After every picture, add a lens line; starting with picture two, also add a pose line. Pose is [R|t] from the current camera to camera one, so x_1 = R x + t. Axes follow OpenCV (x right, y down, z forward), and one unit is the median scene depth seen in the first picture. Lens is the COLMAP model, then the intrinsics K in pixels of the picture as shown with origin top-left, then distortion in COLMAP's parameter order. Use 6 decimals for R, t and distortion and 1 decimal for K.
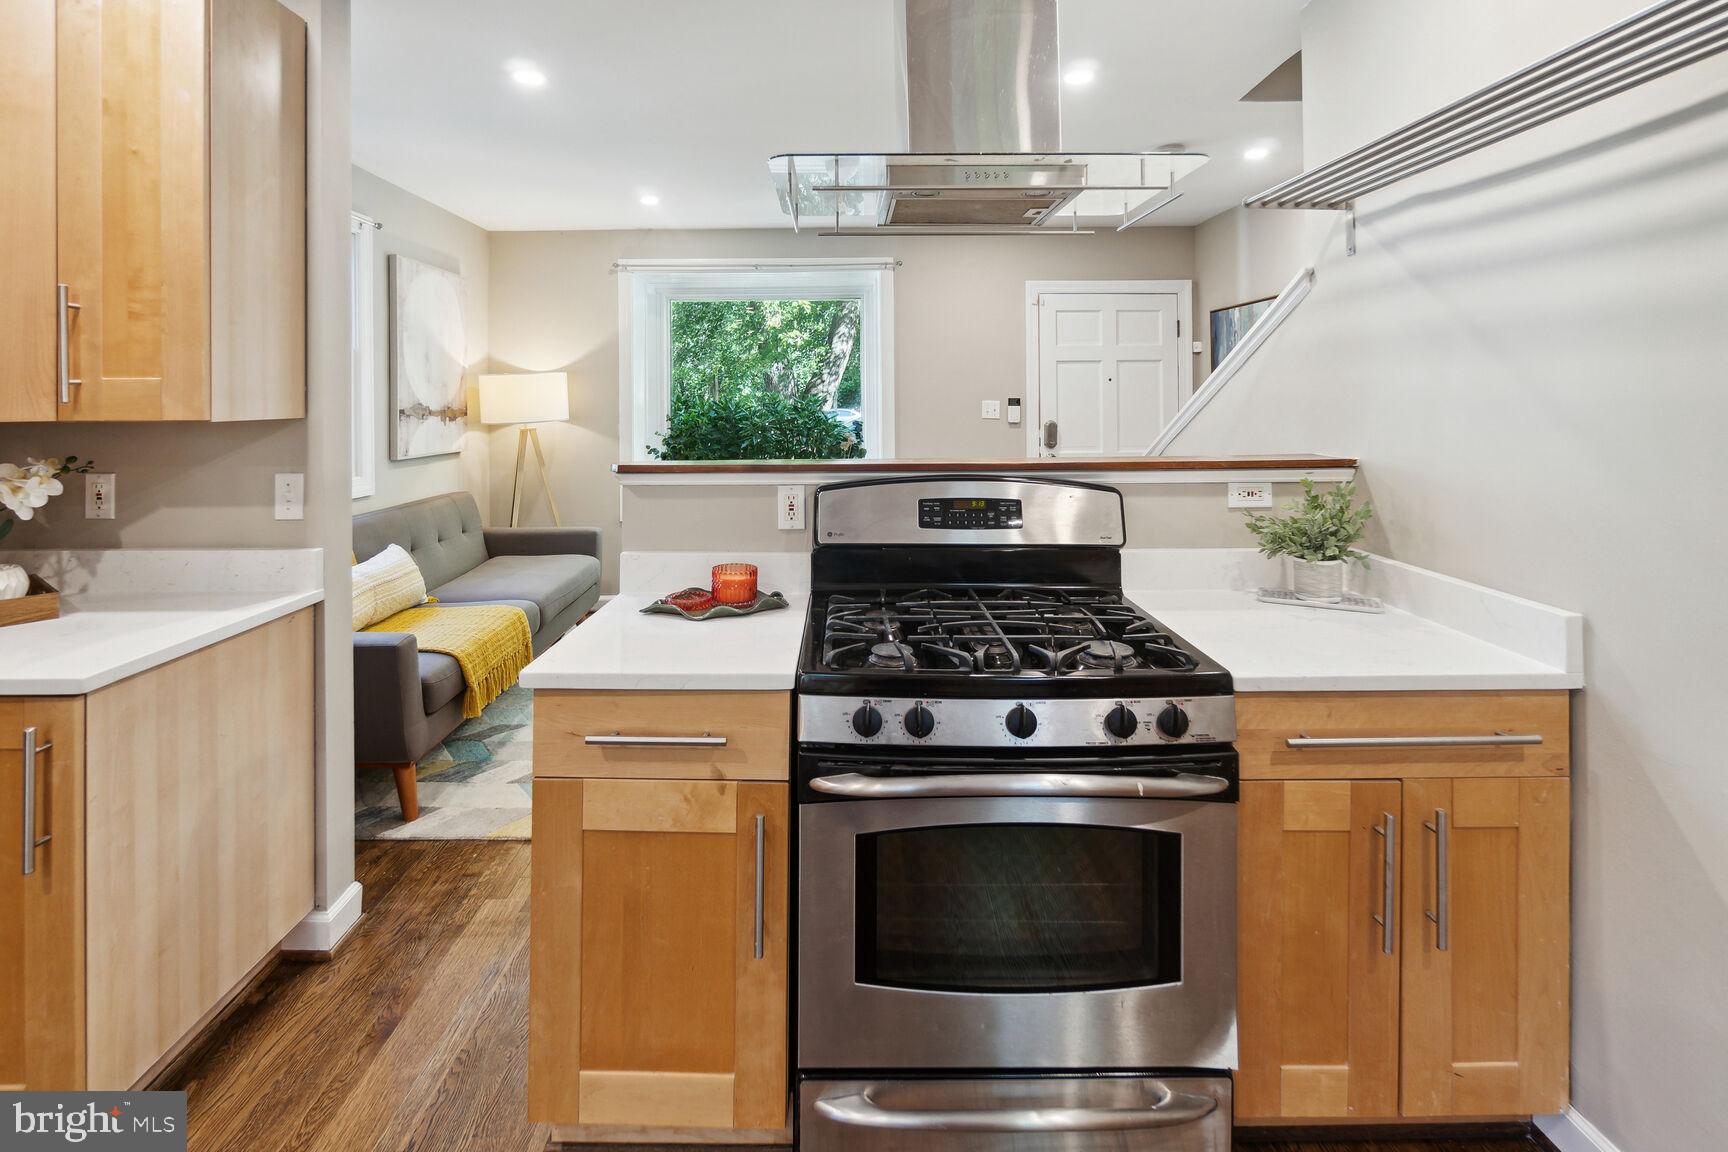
lens RADIAL K [[798.9, 0, 858.1], [0, 798.9, 402.0], [0, 0, 1]] dist [-0.000479, -0.000684]
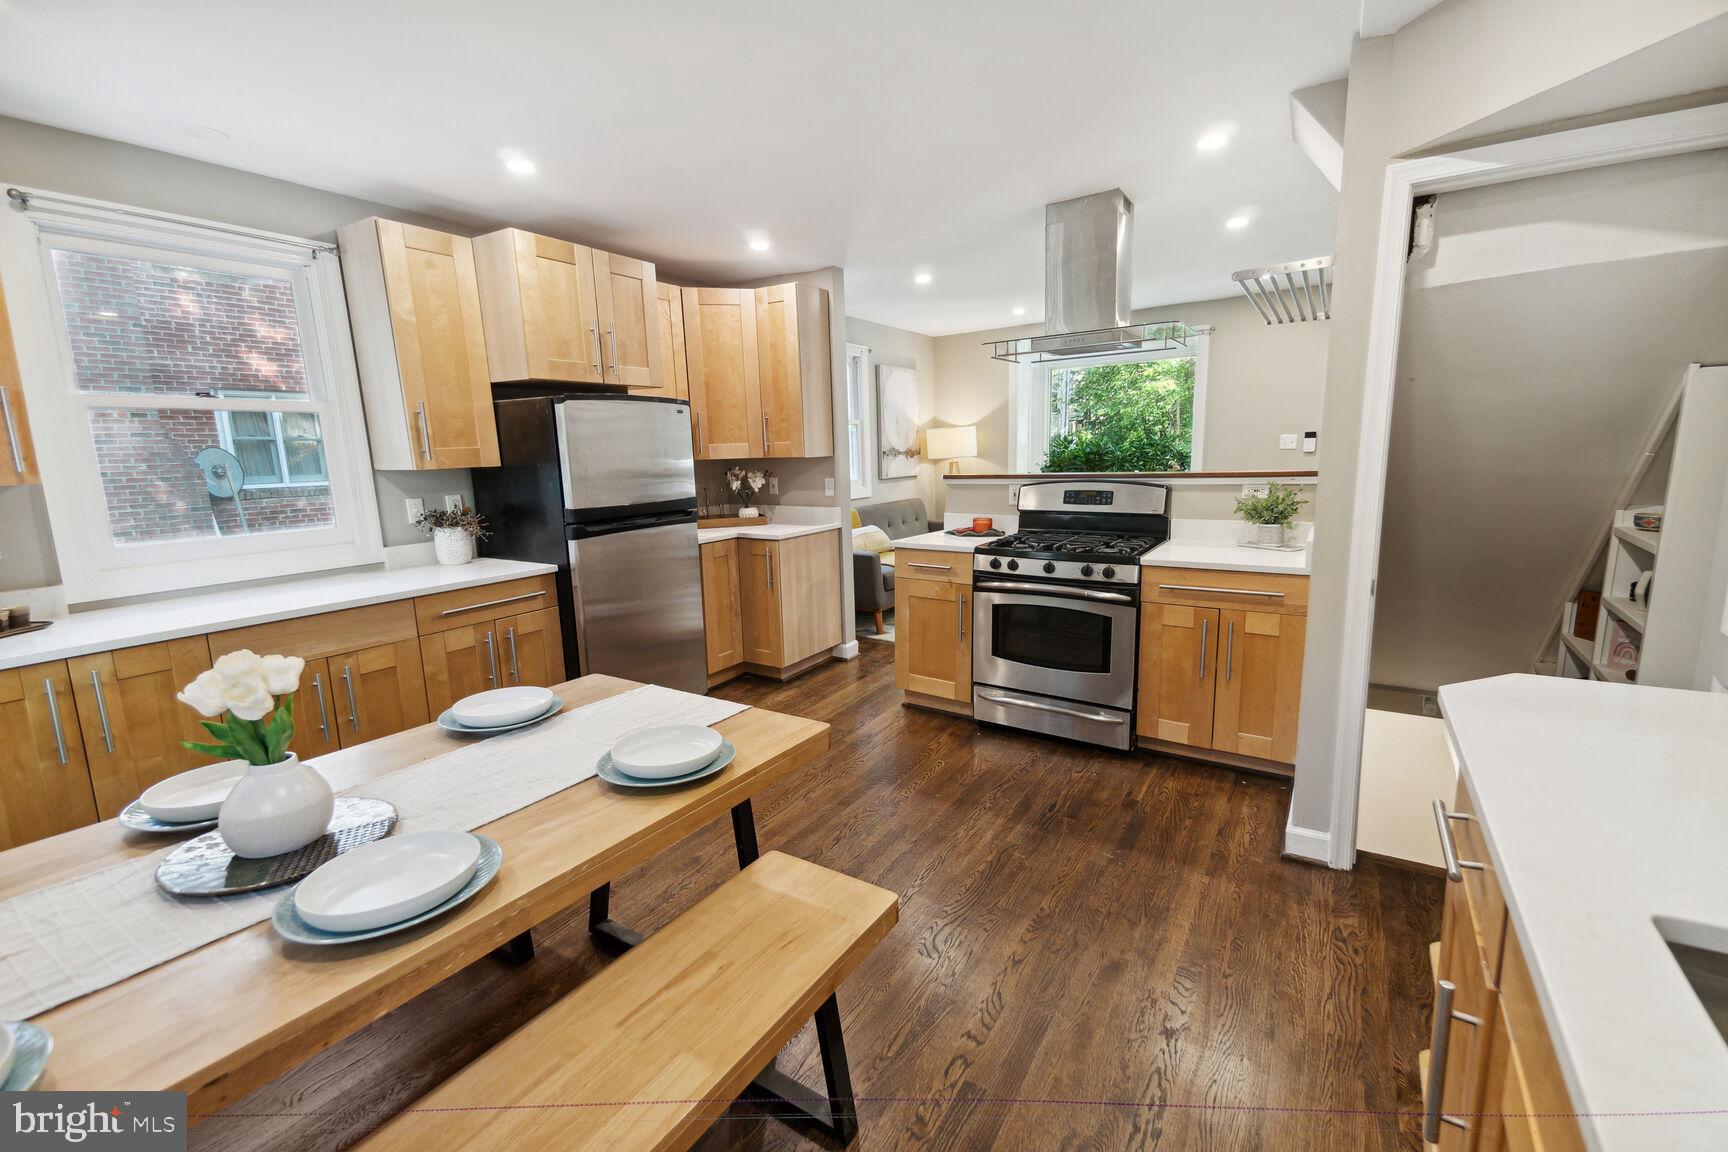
lens RADIAL K [[741.5, 0, 864.0], [0, 741.5, 576.0], [0, 0, 1]] dist [0.001468, 0.000031]
pose [[0.827419, 0.075803, -0.556445, 0.744389], [0.026435, 0.984493, 0.173422, -0.010589], [0.560962, -0.158202, 0.812584, -0.941774]]
